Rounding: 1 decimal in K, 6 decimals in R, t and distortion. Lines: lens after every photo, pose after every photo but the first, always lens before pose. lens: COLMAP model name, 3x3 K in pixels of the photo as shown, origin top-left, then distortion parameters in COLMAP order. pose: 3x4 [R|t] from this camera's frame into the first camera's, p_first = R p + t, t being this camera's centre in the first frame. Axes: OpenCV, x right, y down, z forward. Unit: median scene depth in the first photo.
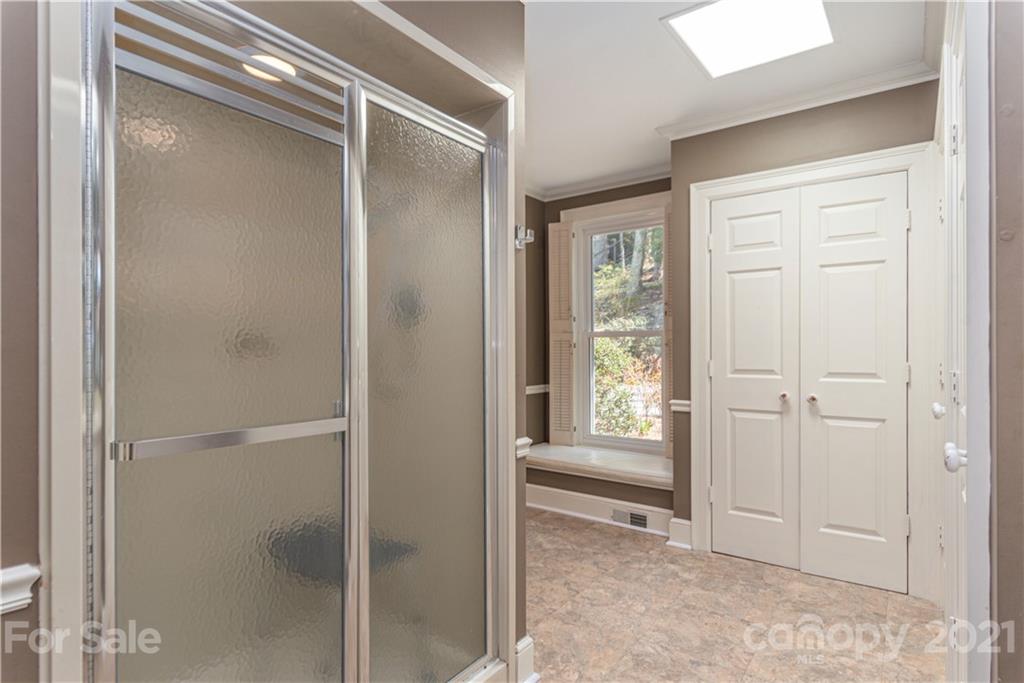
lens RADIAL K [[538.3, 0, 507.7], [0, 538.3, 350.5], [0, 0, 1]] dist [0.003512, -0.001209]
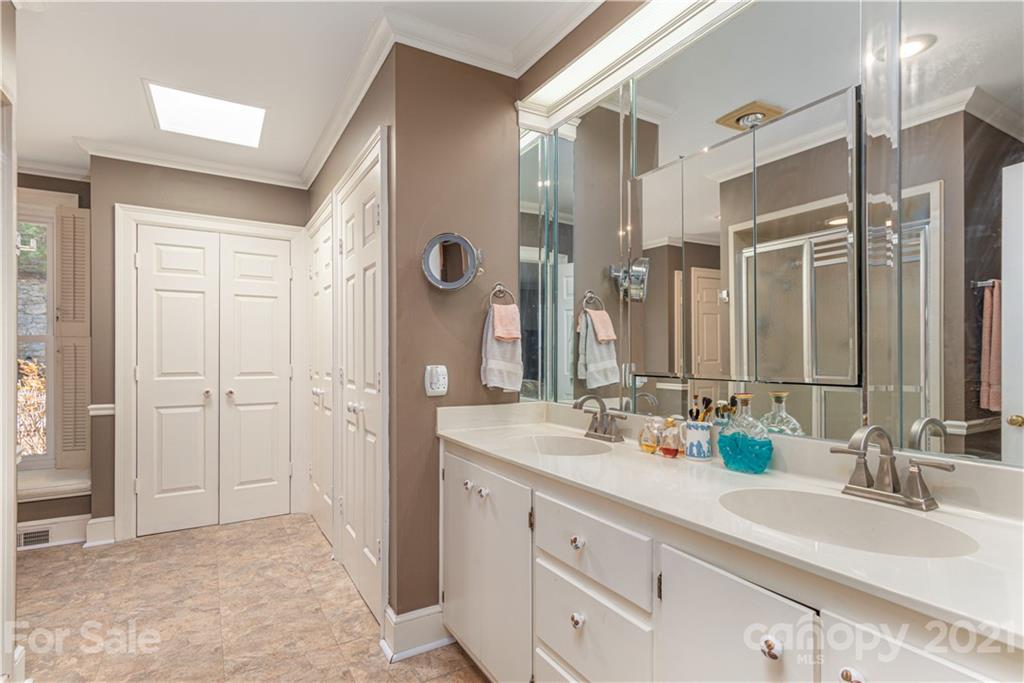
lens RADIAL K [[507.0, 0, 509.2], [0, 507.0, 345.7], [0, 0, 1]] dist [0.004159, 0.001300]
pose [[0.388318, 0.017402, 0.921361, -0.320736], [0.003081, 0.999792, -0.020182, -0.000028], [-0.921520, 0.010676, 0.388183, -0.134066]]
